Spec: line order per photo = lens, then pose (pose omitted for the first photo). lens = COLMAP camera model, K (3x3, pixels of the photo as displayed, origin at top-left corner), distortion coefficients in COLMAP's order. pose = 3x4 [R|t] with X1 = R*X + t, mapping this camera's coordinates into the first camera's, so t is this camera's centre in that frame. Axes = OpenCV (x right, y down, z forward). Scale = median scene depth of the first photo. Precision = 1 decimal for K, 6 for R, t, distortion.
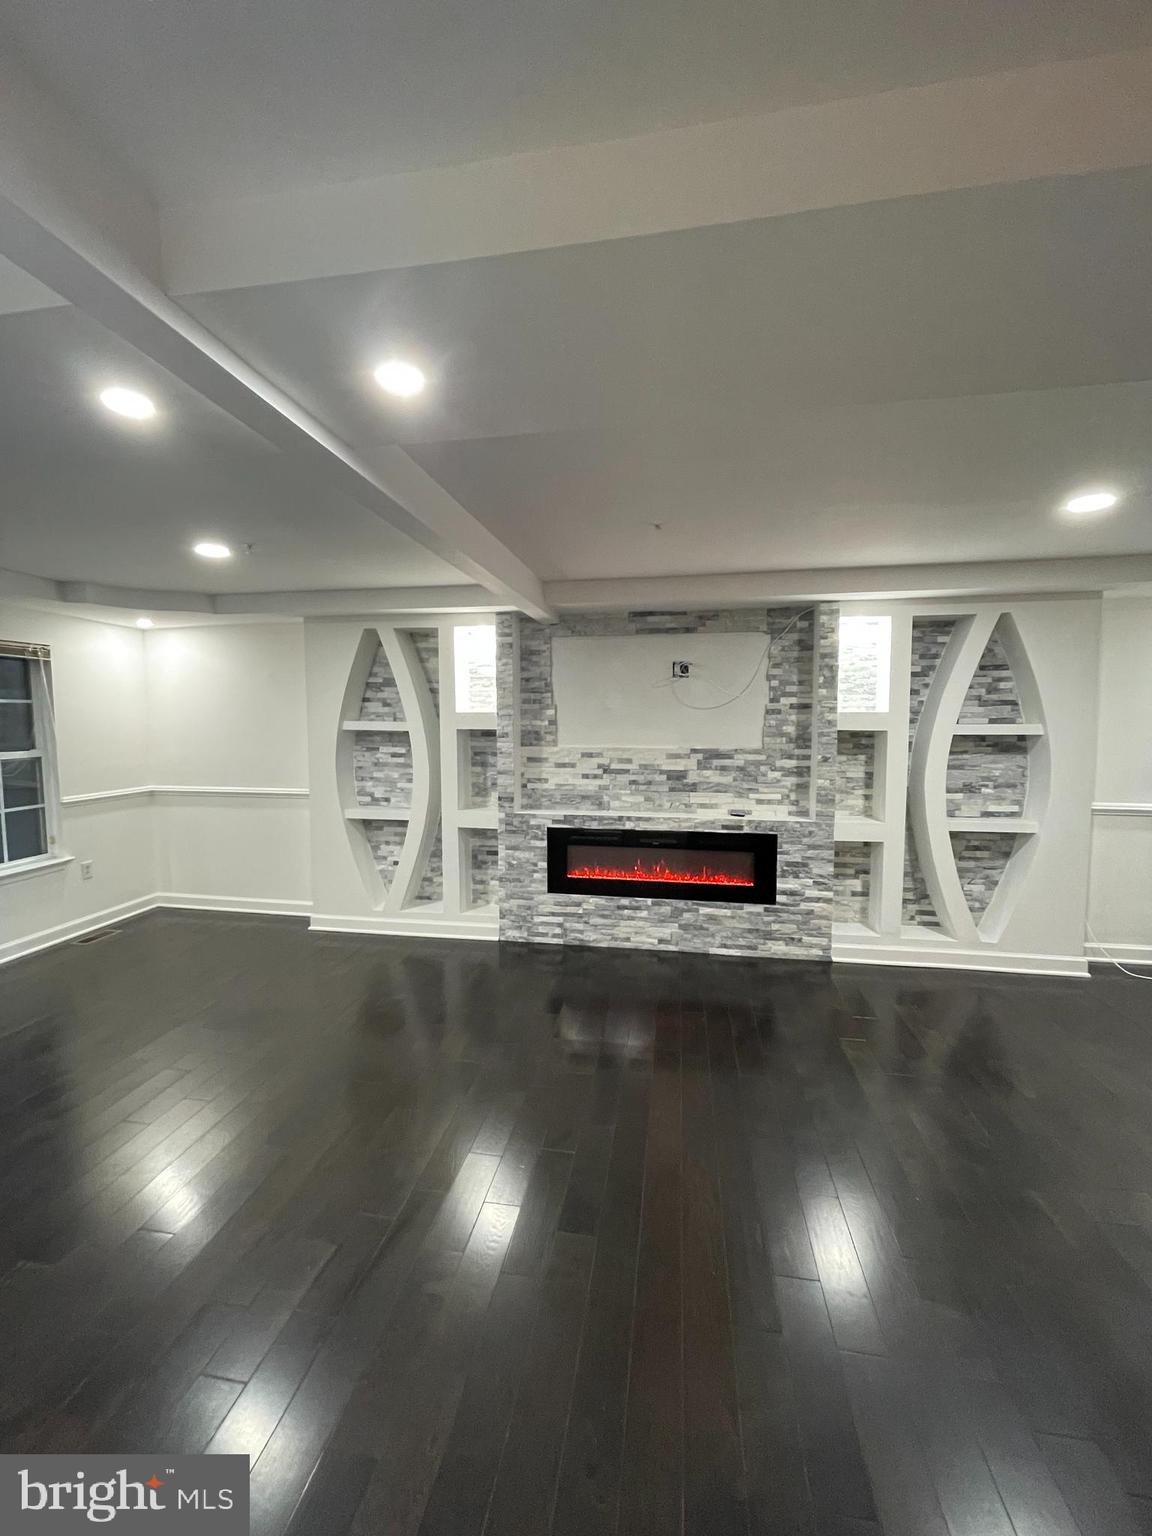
lens RADIAL K [[618.2, 0, 571.7], [0, 618.2, 762.0], [0, 0, 1]] dist [-0.001768, 0.000238]
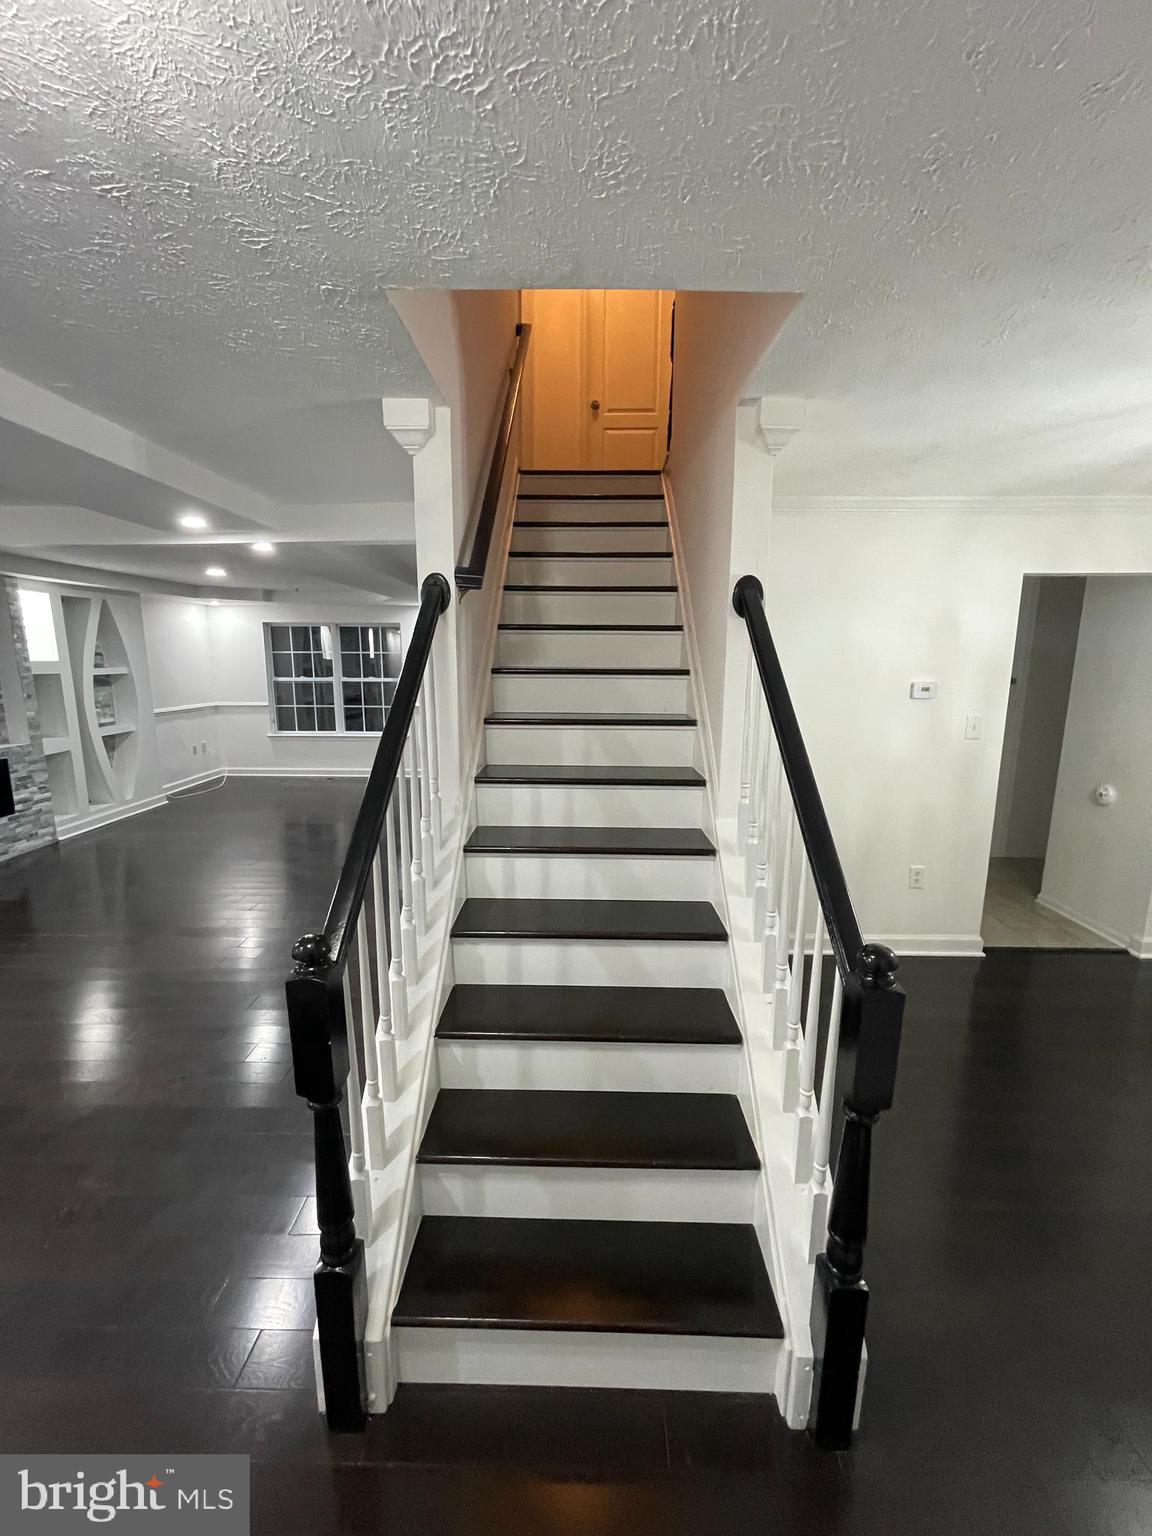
lens RADIAL K [[614.7, 0, 576.7], [0, 614.7, 764.6], [0, 0, 1]] dist [-0.002304, -0.000022]
pose [[-0.149972, -0.169800, 0.974000, -1.018317], [0.067113, 0.981121, 0.181375, -0.019487], [-0.986410, 0.092569, -0.135745, 0.016008]]
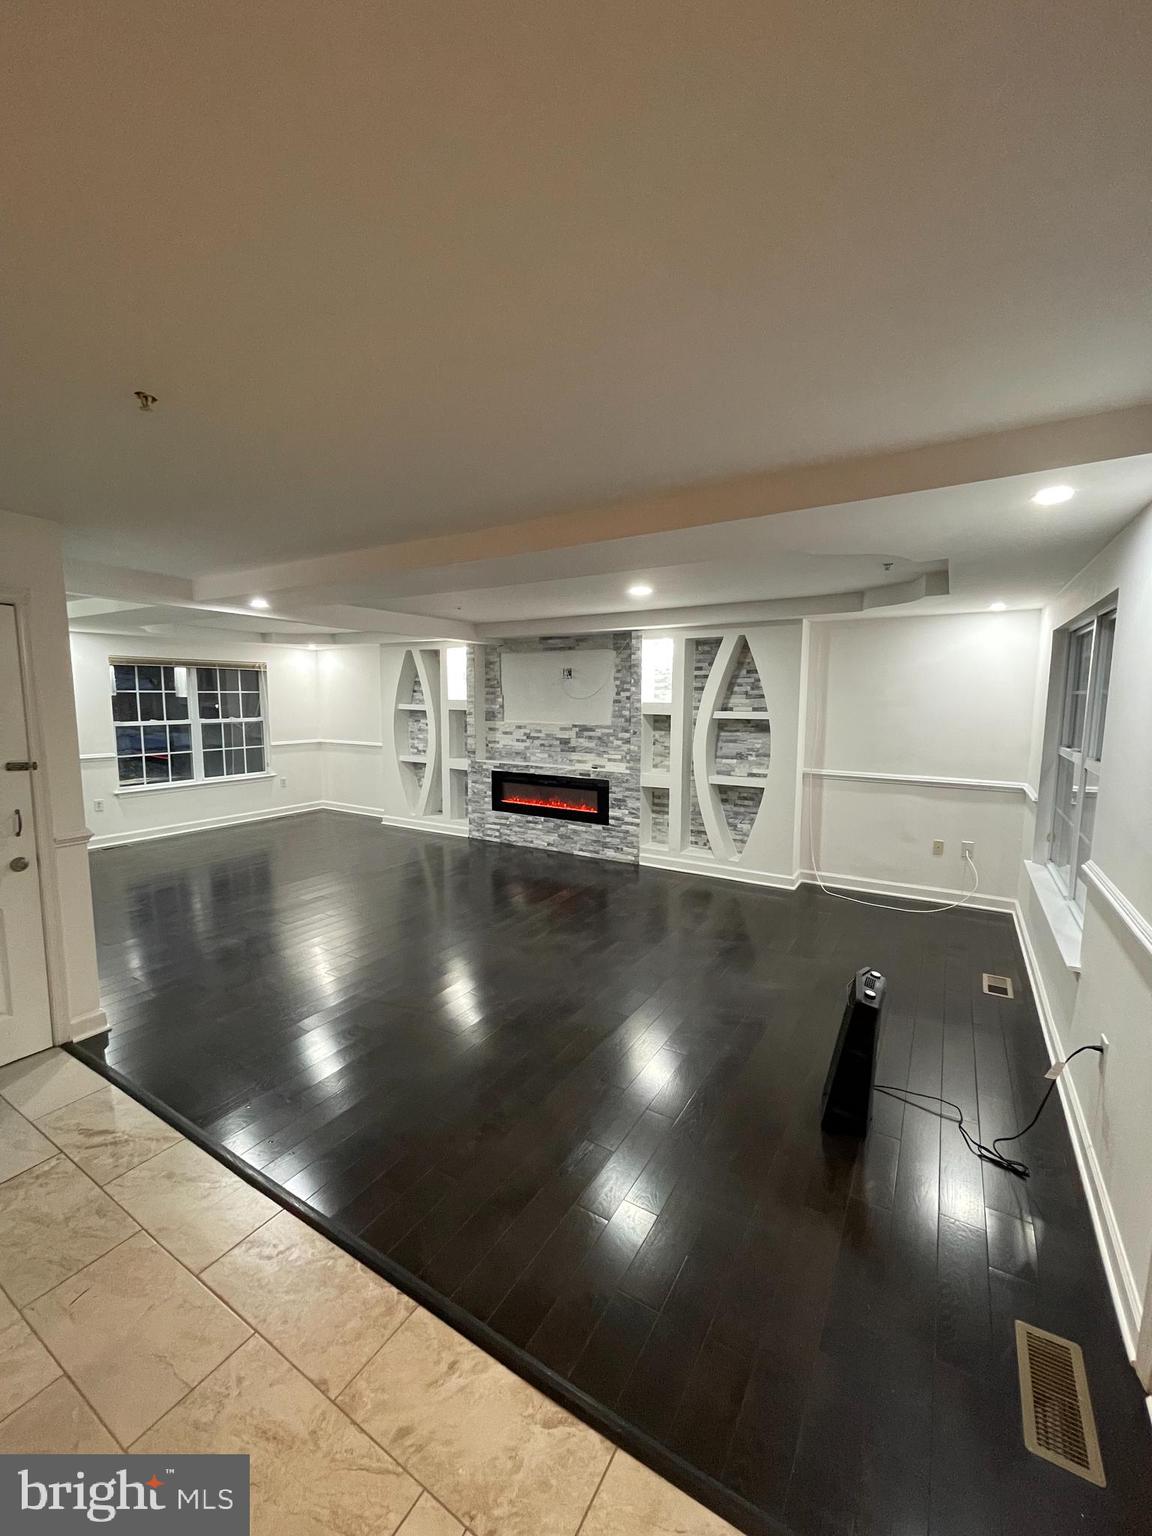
lens RADIAL K [[618.2, 0, 571.7], [0, 618.2, 762.0], [0, 0, 1]] dist [-0.001768, 0.000238]
pose [[0.930067, 0.045383, -0.364575, 0.769116], [-0.033117, 0.998658, 0.039828, 0.011391], [0.365893, -0.024969, 0.930322, -0.458977]]
